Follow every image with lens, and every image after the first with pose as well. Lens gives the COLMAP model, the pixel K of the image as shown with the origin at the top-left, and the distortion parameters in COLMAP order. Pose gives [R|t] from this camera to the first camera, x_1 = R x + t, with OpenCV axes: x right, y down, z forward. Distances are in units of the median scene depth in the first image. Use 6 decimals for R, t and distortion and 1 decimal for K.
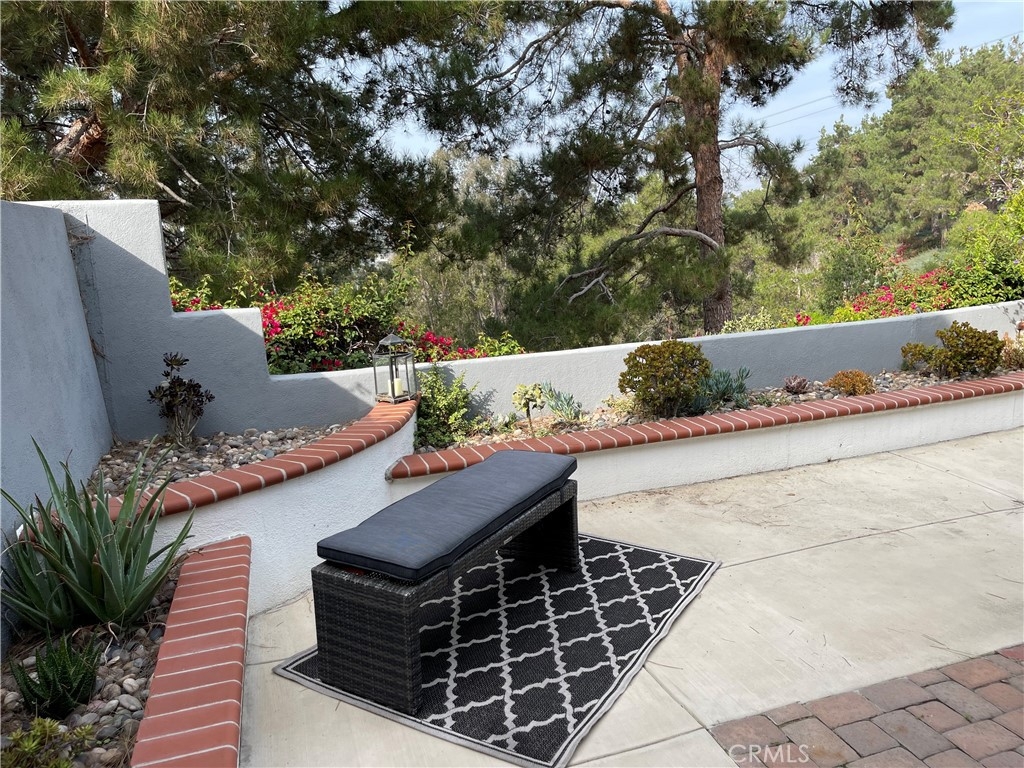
lens RADIAL K [[767.8, 0, 513.4], [0, 767.8, 381.2], [0, 0, 1]] dist [0.013998, 0.003722]
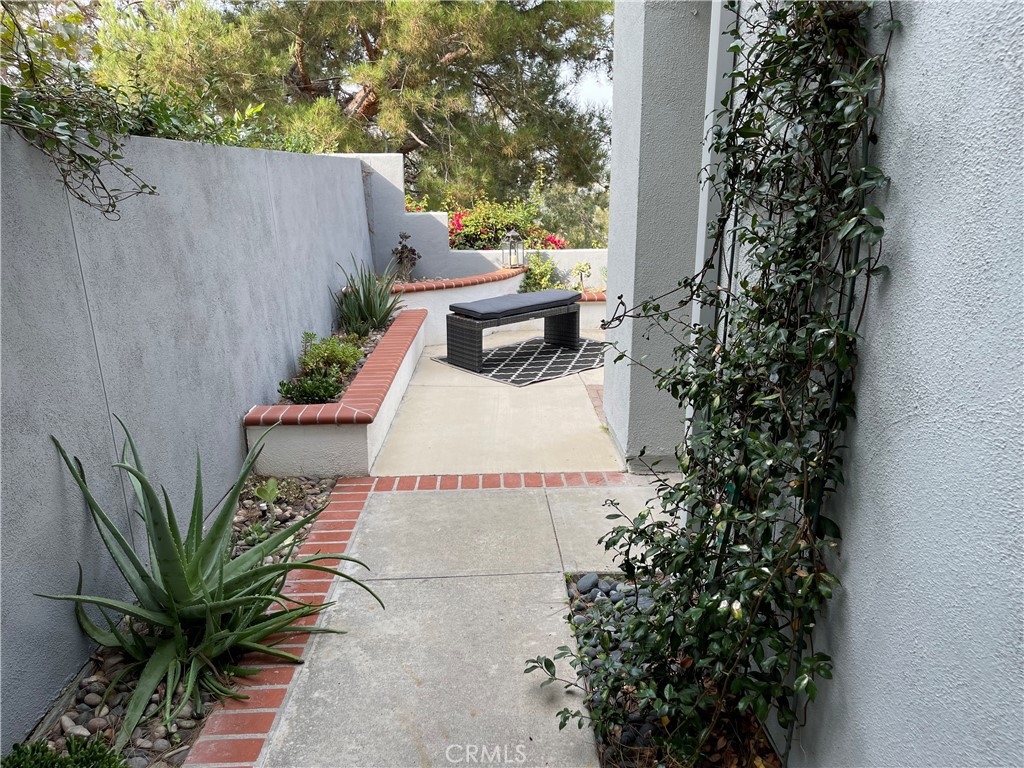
lens RADIAL K [[767.8, 0, 512.8], [0, 767.8, 385.8], [0, 0, 1]] dist [0.013998, 0.003722]
pose [[0.956370, 0.115121, -0.268520, 0.309252], [-0.089153, 0.990252, 0.107013, 0.089435], [0.278222, -0.078405, 0.957312, -0.651300]]
